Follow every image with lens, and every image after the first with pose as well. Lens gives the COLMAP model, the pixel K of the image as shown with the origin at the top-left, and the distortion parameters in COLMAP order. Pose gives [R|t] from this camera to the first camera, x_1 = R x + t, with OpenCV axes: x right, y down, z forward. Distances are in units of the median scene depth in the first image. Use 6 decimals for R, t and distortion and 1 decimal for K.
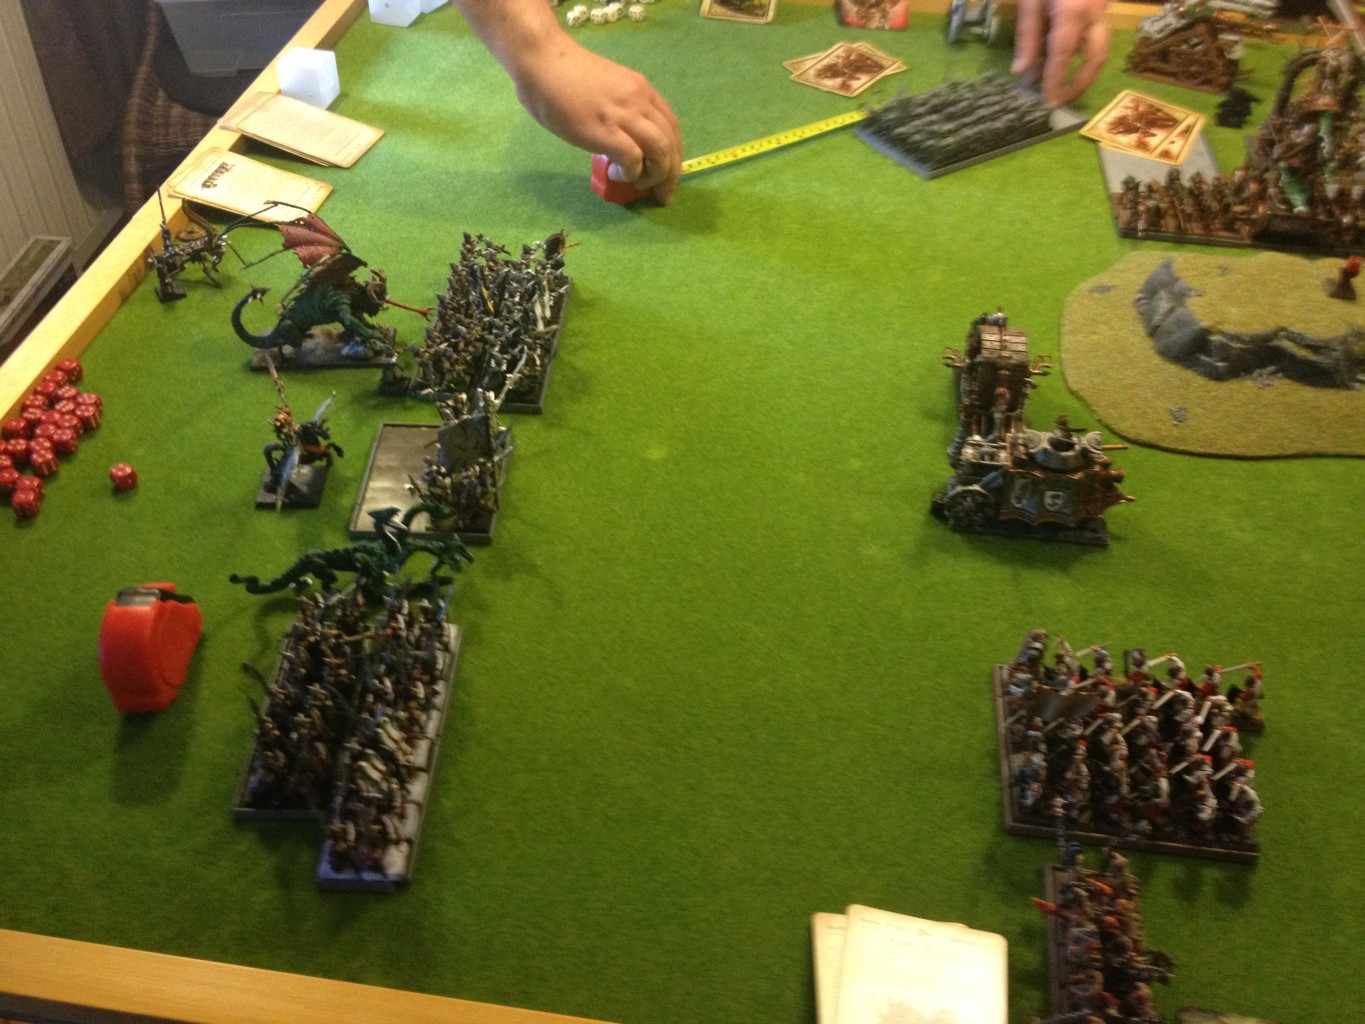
lens RADIAL K [[1270.0, 0, 668.0], [0, 1270.0, 507.9], [0, 0, 1]] dist [0.082329, -0.138598]
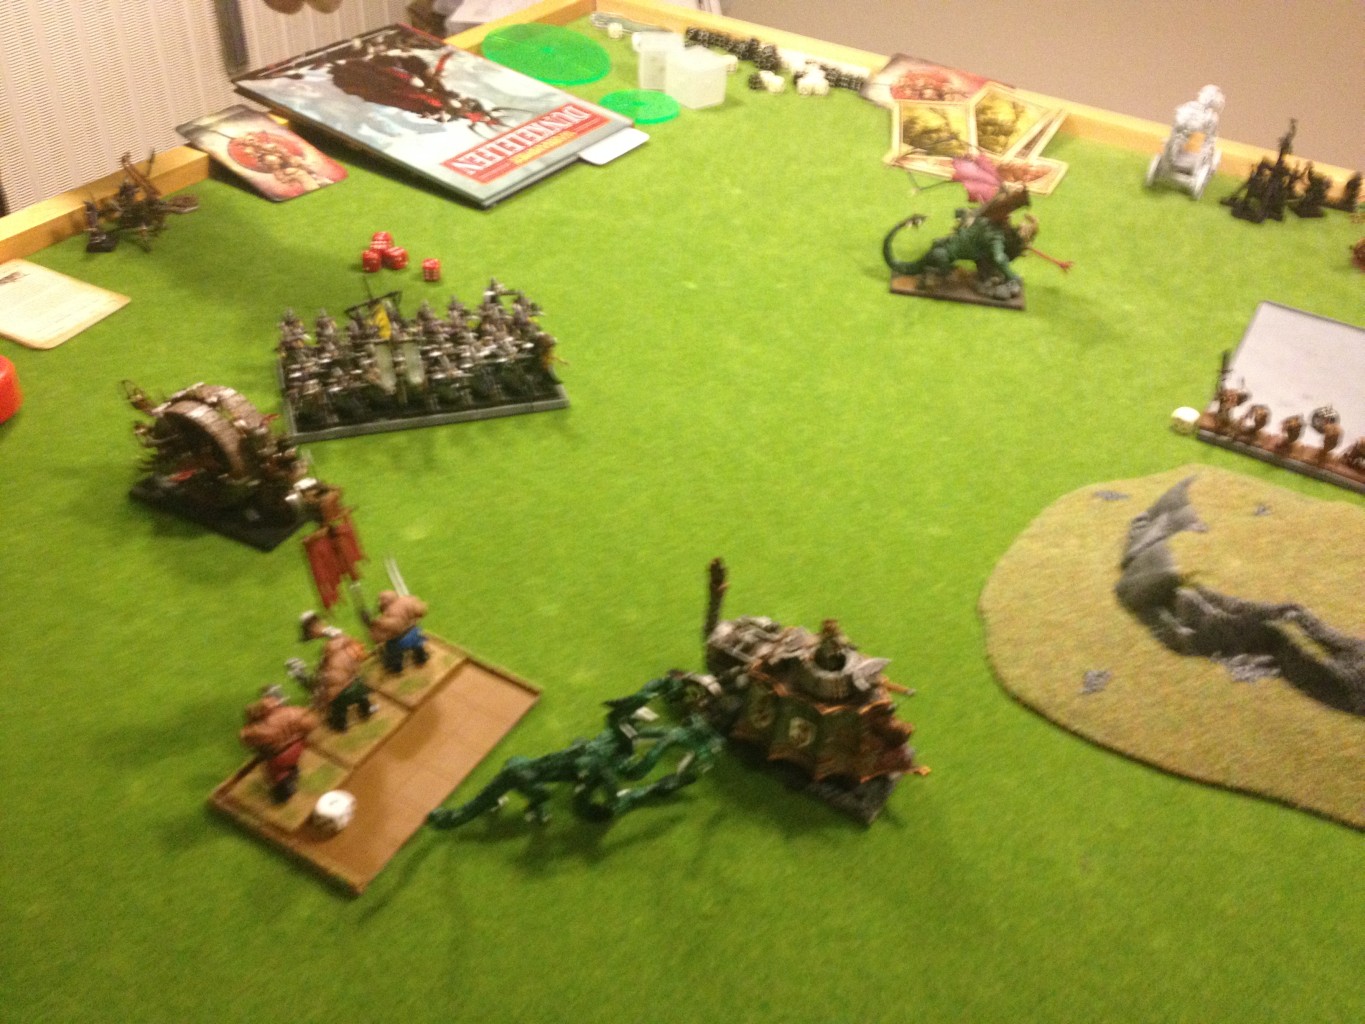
lens RADIAL K [[1258.9, 0, 682.5], [0, 1258.9, 512.0], [0, 0, 1]] dist [0.090012, -0.148595]
pose [[0.923716, 0.262349, -0.279145, 0.355168], [-0.286111, 0.957027, -0.047323, -0.063031], [0.254734, 0.123579, 0.959082, 0.262848]]
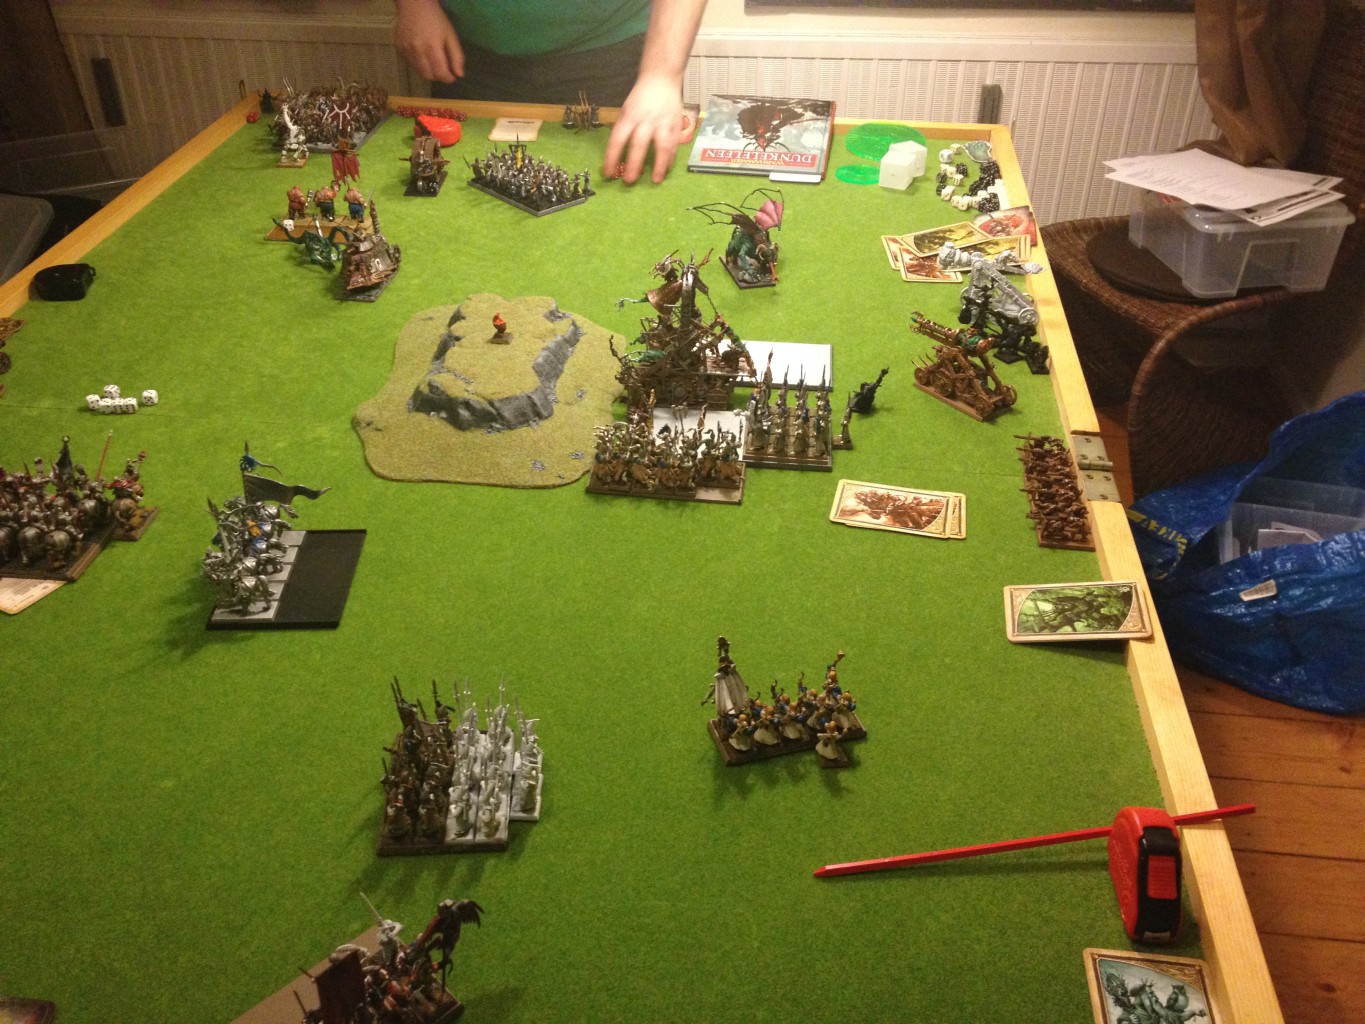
lens RADIAL K [[1258.9, 0, 682.5], [0, 1258.9, 512.0], [0, 0, 1]] dist [0.090012, -0.148595]
pose [[0.048064, 0.550341, -0.833555, 1.901484], [-0.692011, 0.620135, 0.369532, -0.744594], [0.720286, 0.559068, 0.410648, 0.694927]]
